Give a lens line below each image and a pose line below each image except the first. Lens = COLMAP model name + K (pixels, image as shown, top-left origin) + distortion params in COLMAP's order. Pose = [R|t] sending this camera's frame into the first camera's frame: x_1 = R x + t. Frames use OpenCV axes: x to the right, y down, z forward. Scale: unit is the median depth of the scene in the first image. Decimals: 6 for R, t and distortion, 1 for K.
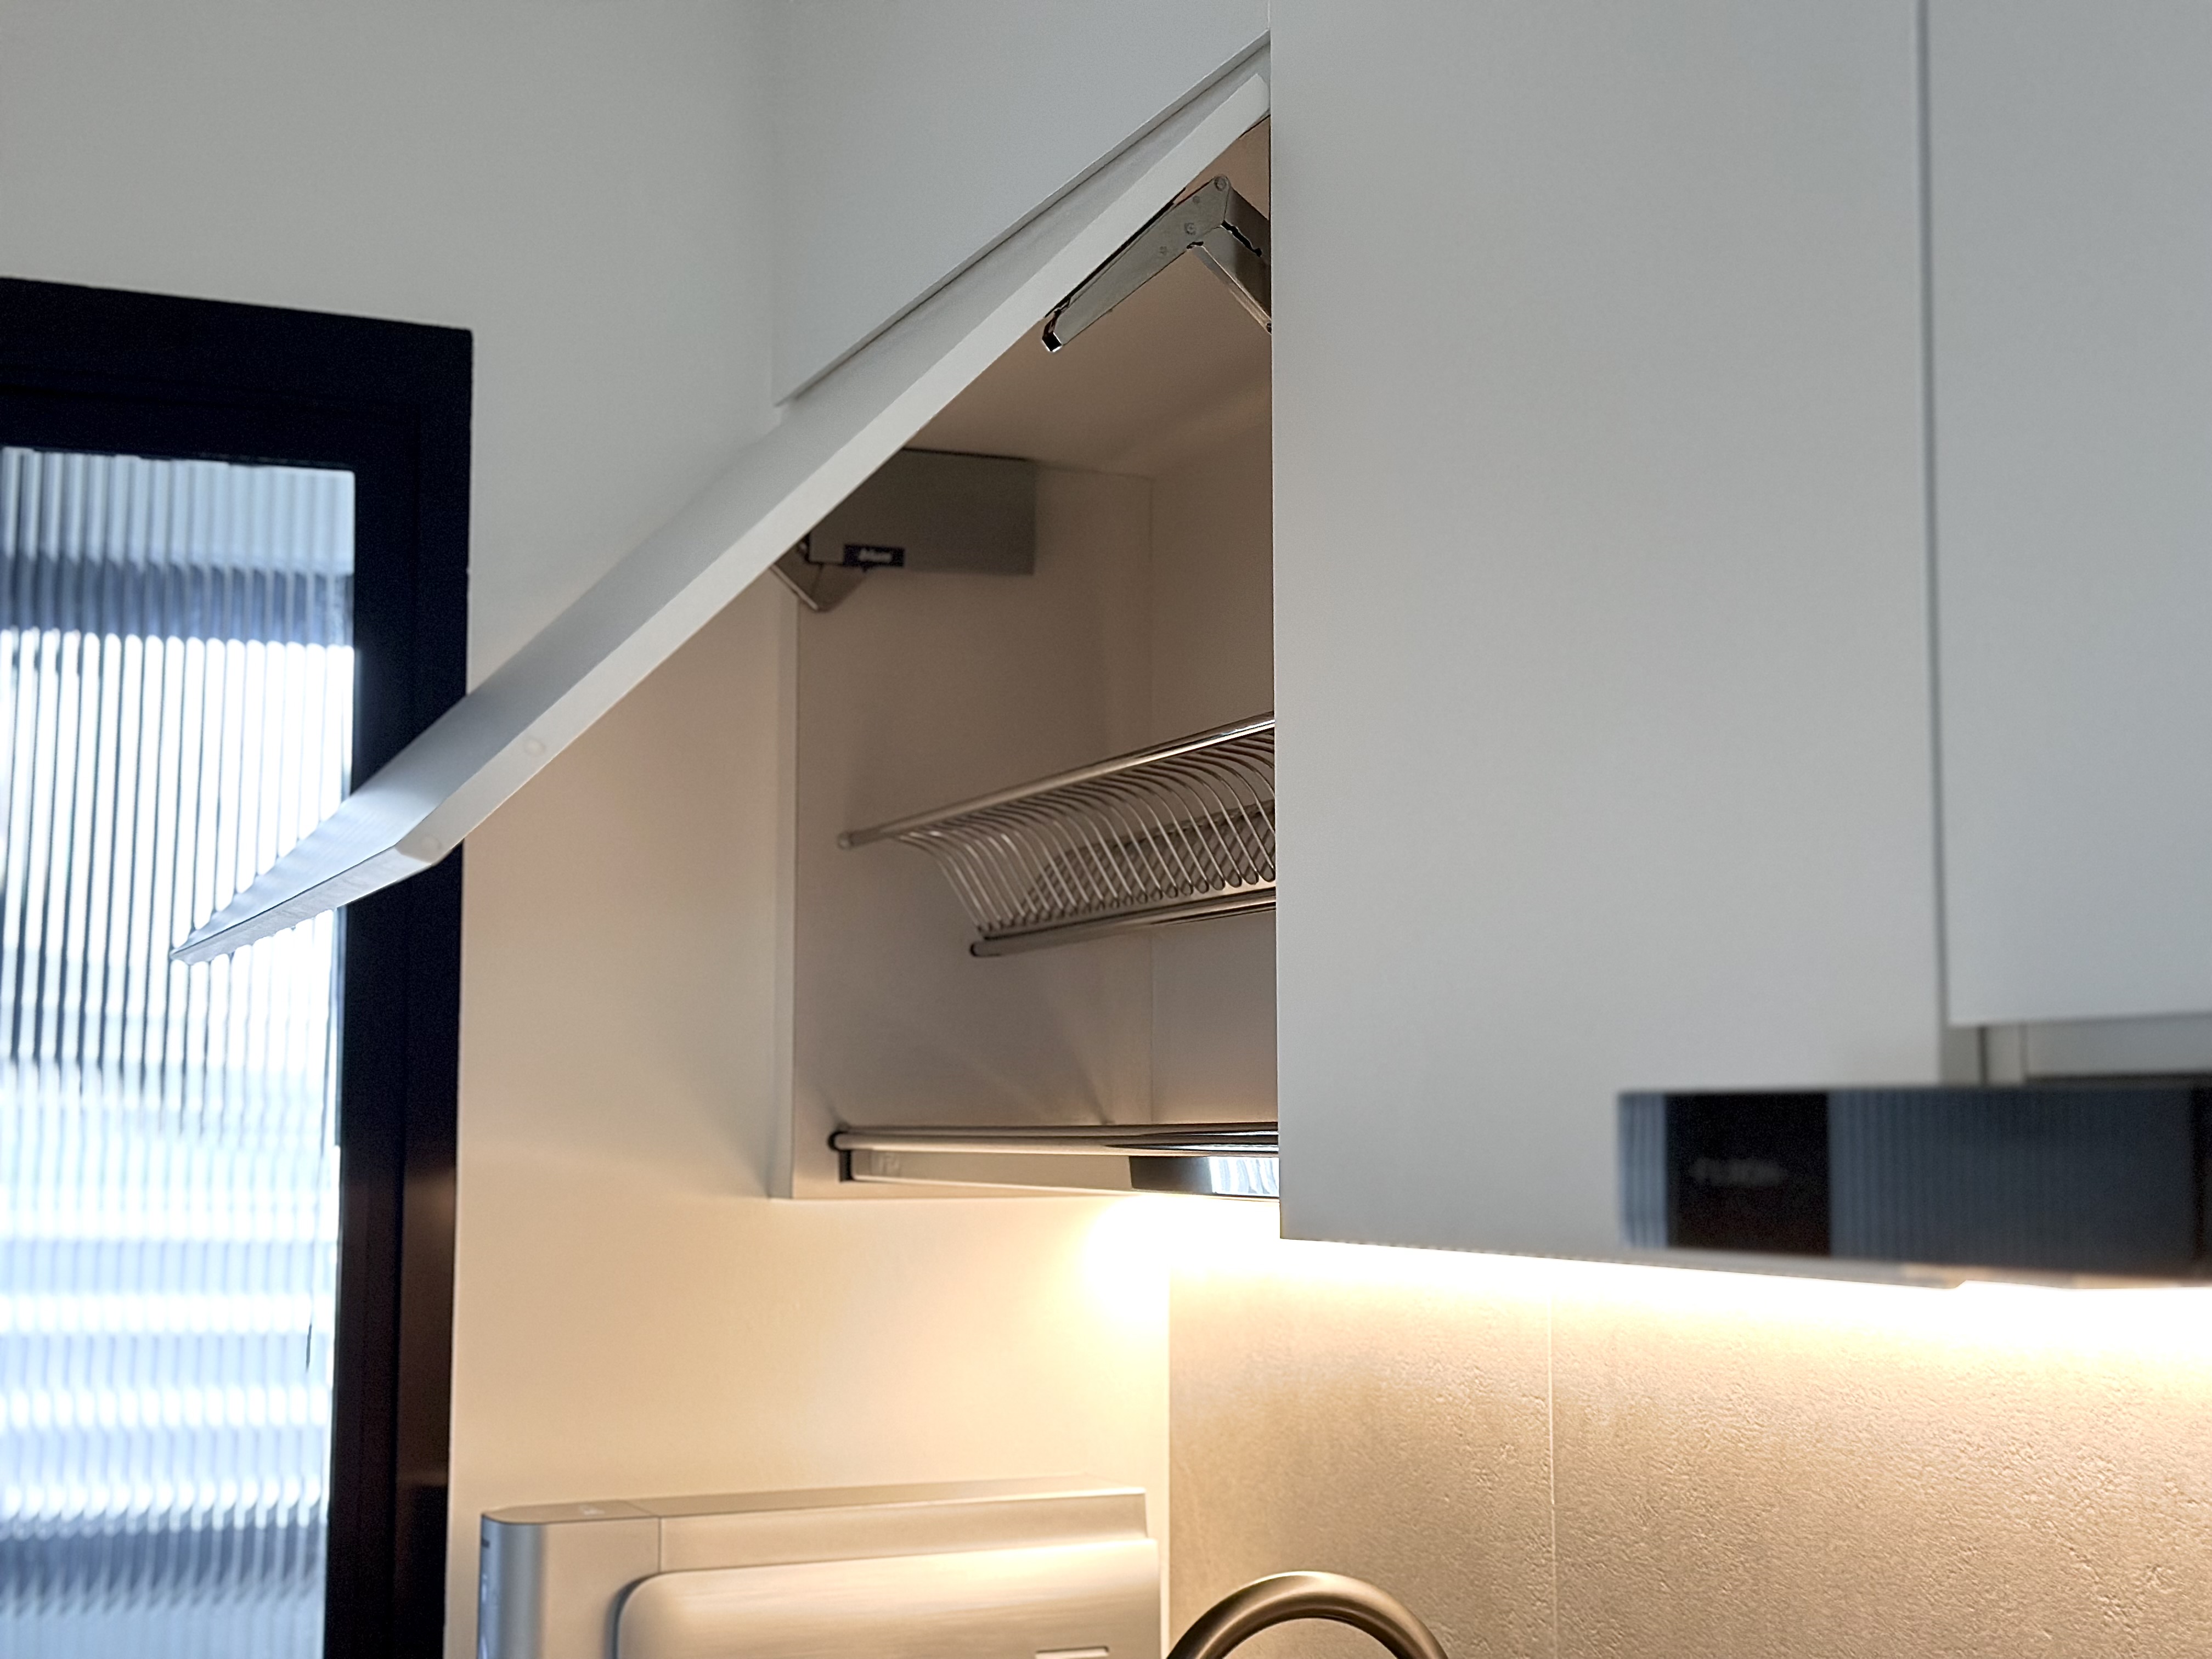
lens RADIAL K [[3065.3, 0, 1105.4], [0, 3065.3, 826.6], [0, 0, 1]] dist [-0.010527, 0.000000]
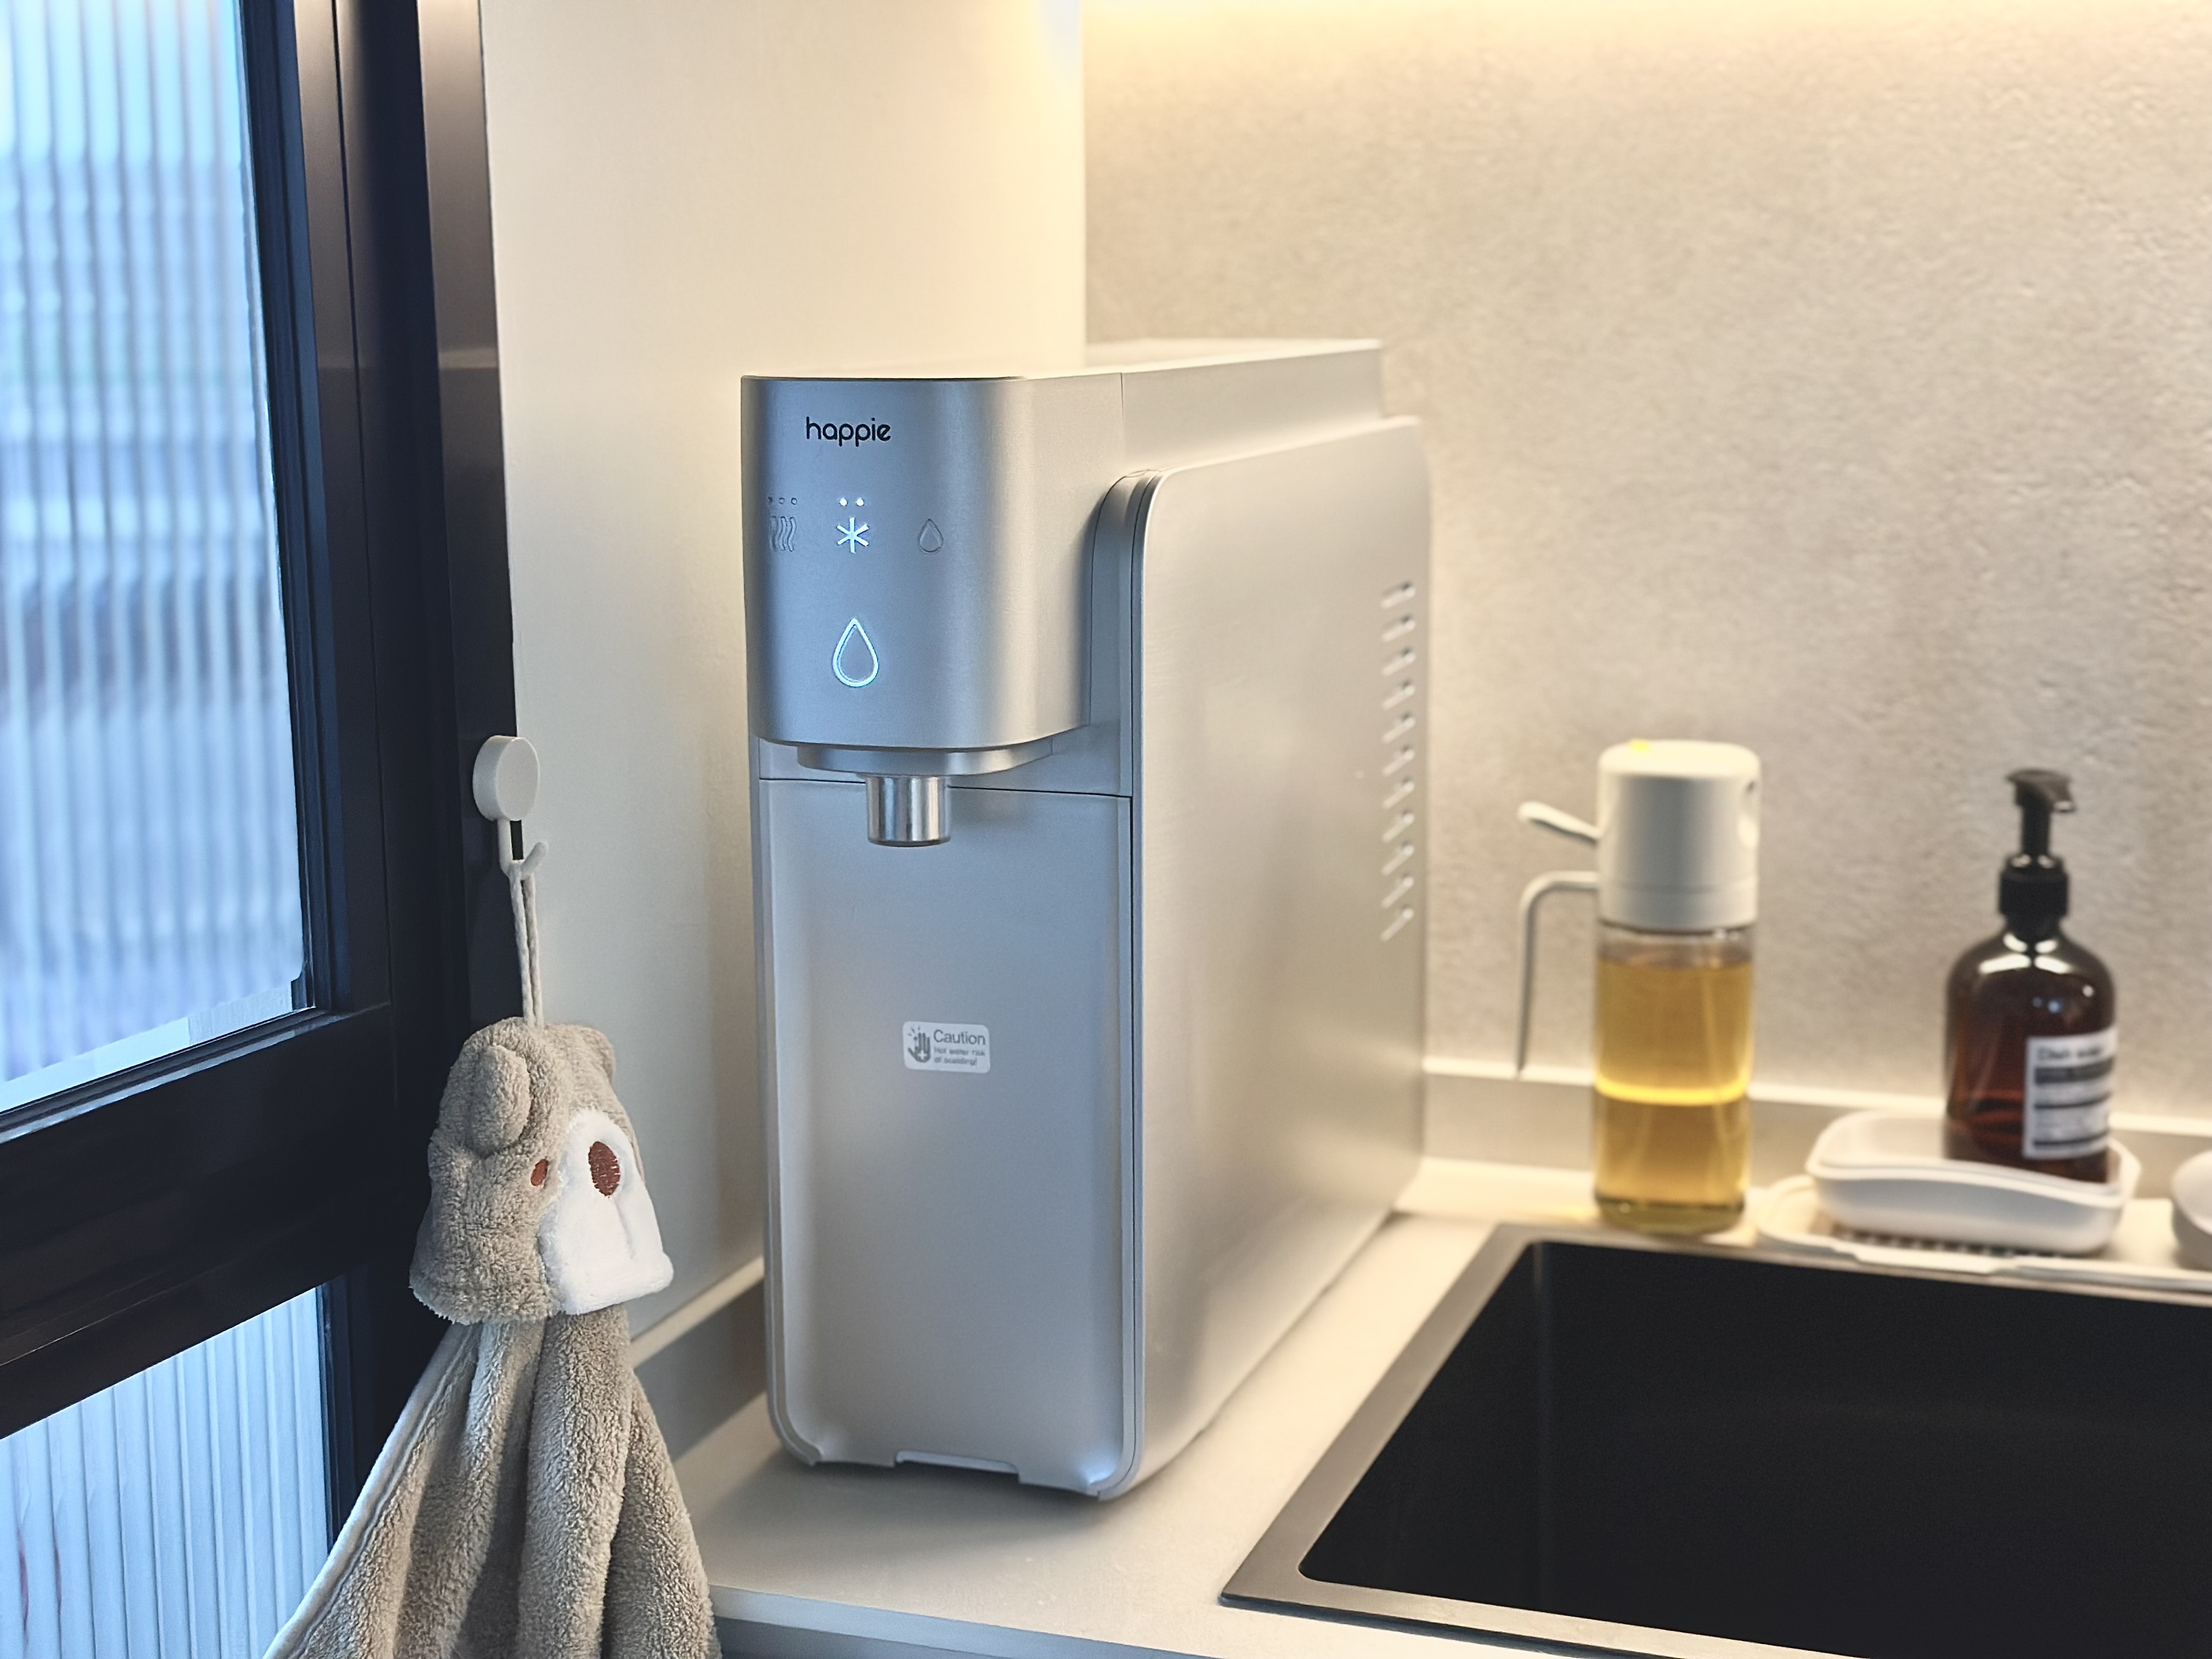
lens RADIAL K [[3065.3, 0, 1106.4], [0, 3065.3, 828.1], [0, 0, 1]] dist [-0.010527, 0.000000]
pose [[0.660085, -0.147396, 0.736589, -0.534784], [-0.056050, 0.968163, 0.243963, 0.176094], [-0.749097, -0.202322, 0.630808, 0.680930]]
